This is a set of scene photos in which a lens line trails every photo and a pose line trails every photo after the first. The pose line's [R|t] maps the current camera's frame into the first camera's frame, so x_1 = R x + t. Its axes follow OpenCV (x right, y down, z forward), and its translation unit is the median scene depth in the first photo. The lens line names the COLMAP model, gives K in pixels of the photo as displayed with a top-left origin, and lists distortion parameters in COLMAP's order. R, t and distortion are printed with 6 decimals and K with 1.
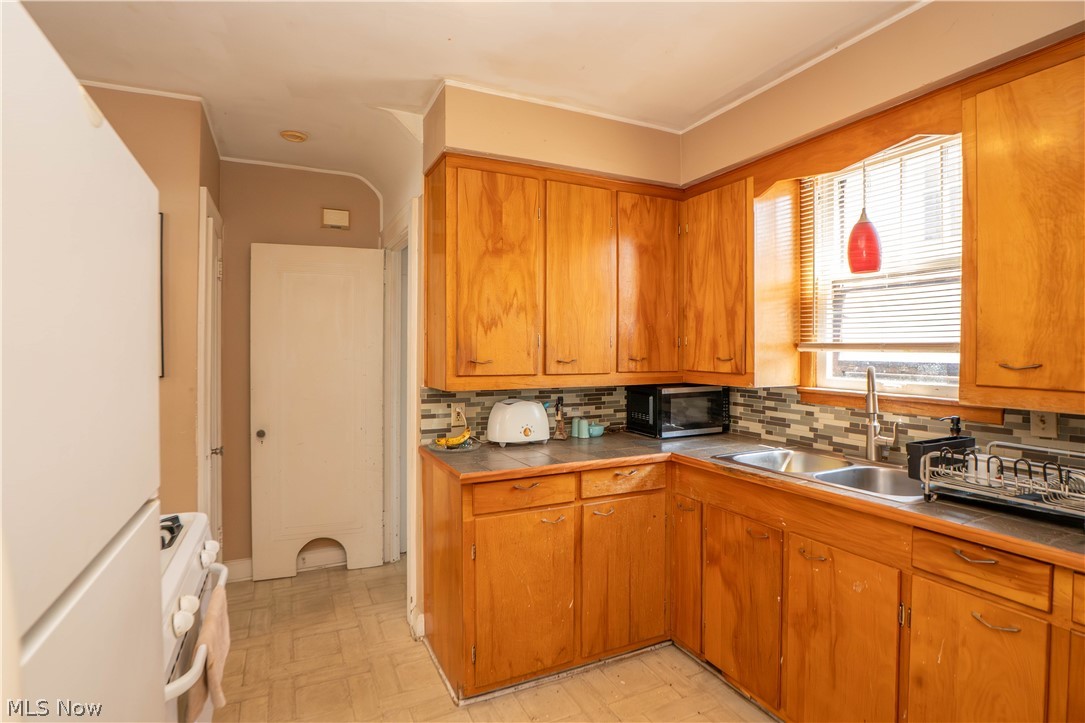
lens RADIAL K [[533.2, 0, 542.5], [0, 533.2, 361.5], [0, 0, 1]] dist [-0.024785, 0.000224]
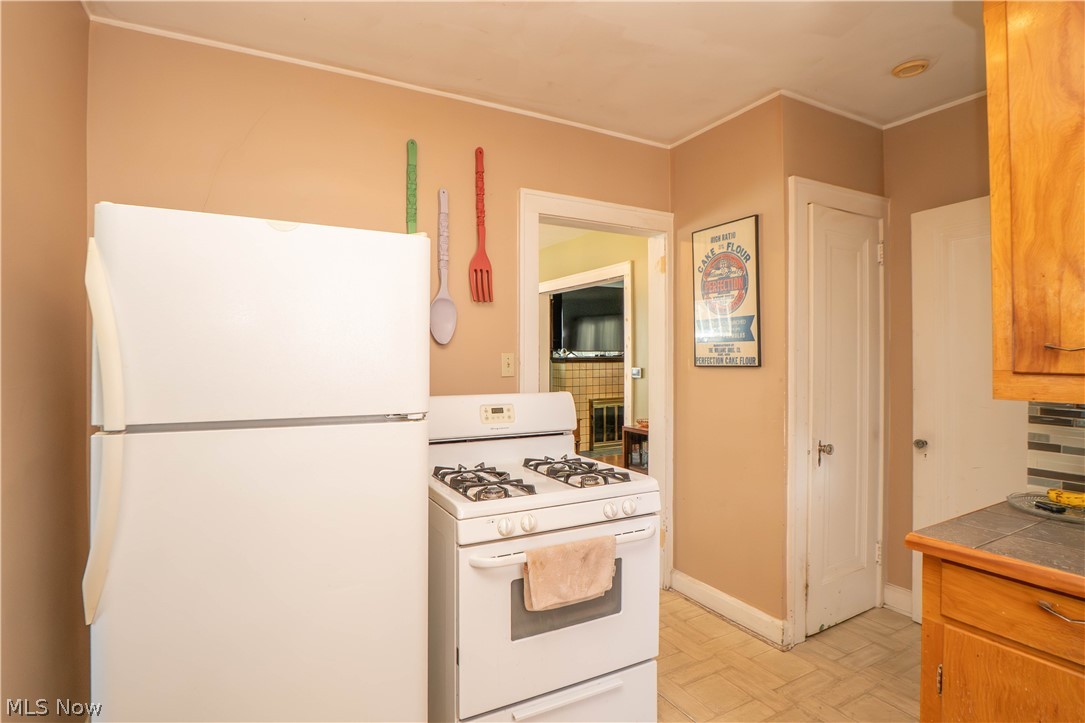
lens RADIAL K [[556.6, 0, 520.0], [0, 556.6, 360.3], [0, 0, 1]] dist [-0.024863, 0.000128]
pose [[0.034341, 0.006675, -0.999388, 0.348297], [-0.019049, 0.999800, 0.006024, 0.017884], [0.999229, 0.018831, 0.034462, 0.421653]]
